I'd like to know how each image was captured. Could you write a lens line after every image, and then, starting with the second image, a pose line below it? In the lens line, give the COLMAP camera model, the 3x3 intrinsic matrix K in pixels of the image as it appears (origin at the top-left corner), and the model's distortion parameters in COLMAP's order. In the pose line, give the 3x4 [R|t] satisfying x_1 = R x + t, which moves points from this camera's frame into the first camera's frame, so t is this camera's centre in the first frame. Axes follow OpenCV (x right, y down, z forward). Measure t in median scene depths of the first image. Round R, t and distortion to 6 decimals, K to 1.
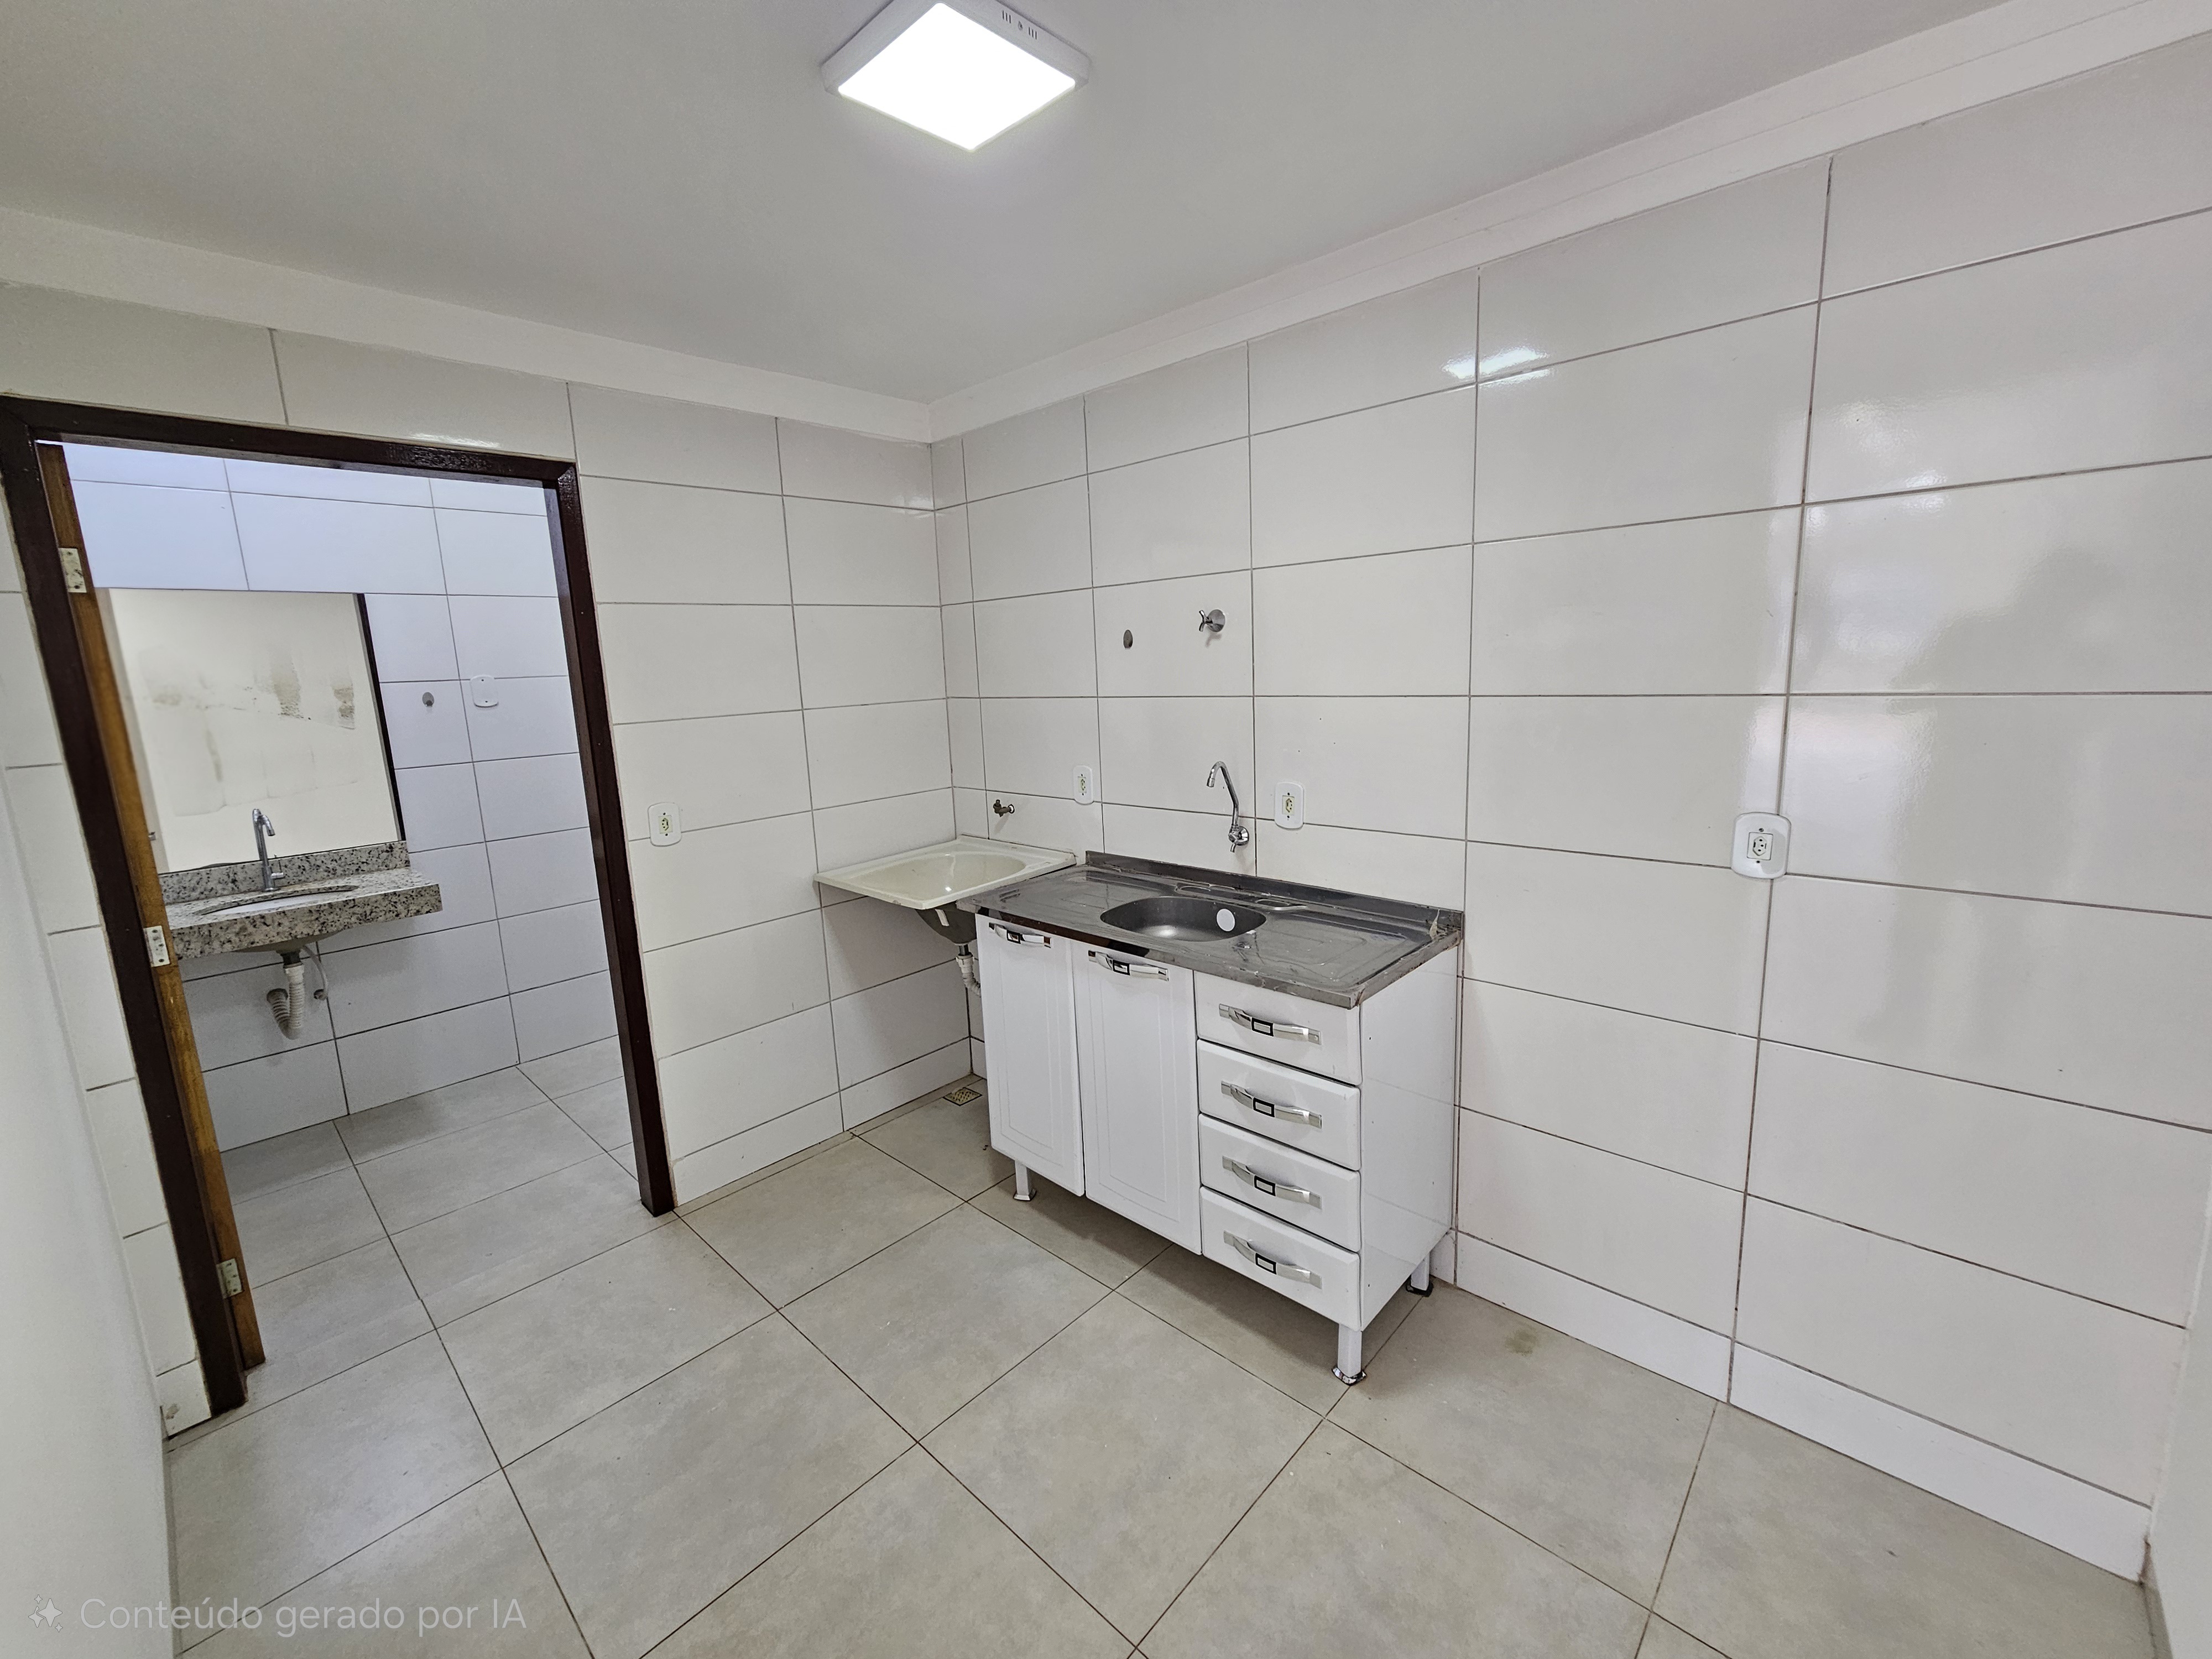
lens RADIAL K [[909.9, 0, 1105.3], [0, 909.9, 817.7], [0, 0, 1]] dist [-0.001705, 0.000429]
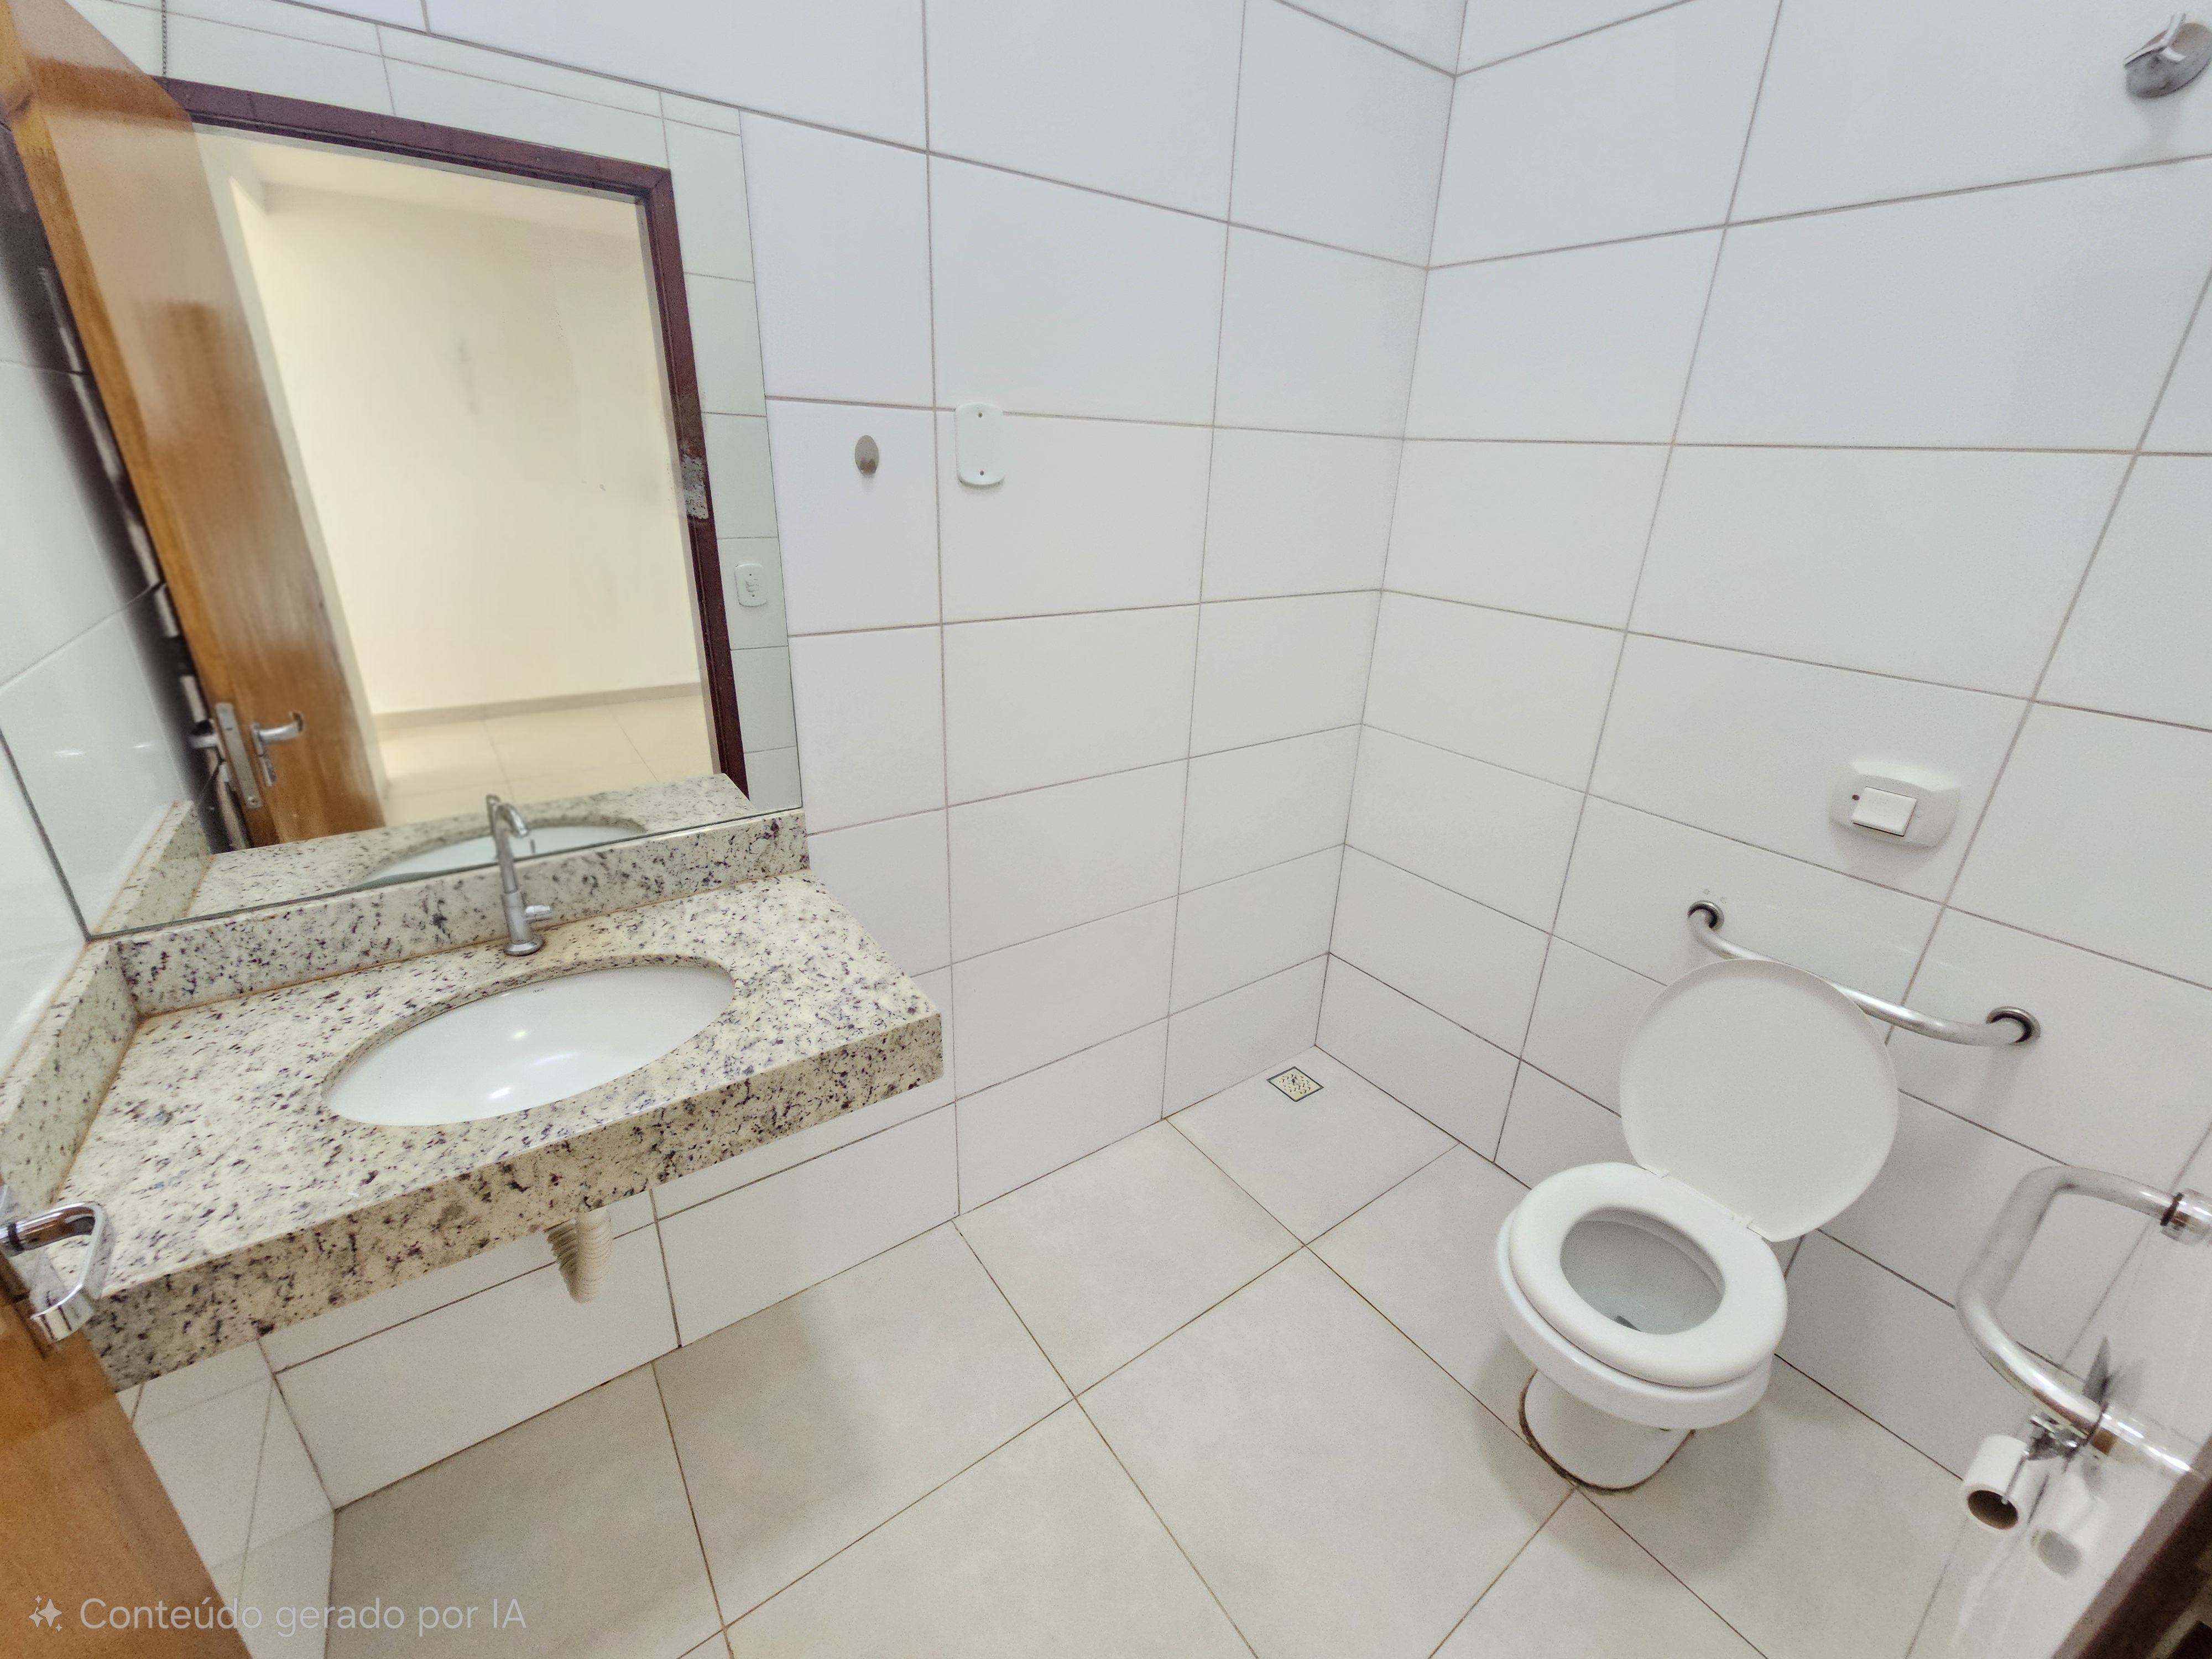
lens RADIAL K [[909.9, 0, 1105.3], [0, 909.9, 817.7], [0, 0, 1]] dist [-0.001705, 0.000429]
pose [[0.977941, 0.141347, -0.153793, -0.634243], [-0.105738, 0.969957, 0.219094, -0.086157], [0.180141, -0.198000, 0.963507, 0.693017]]
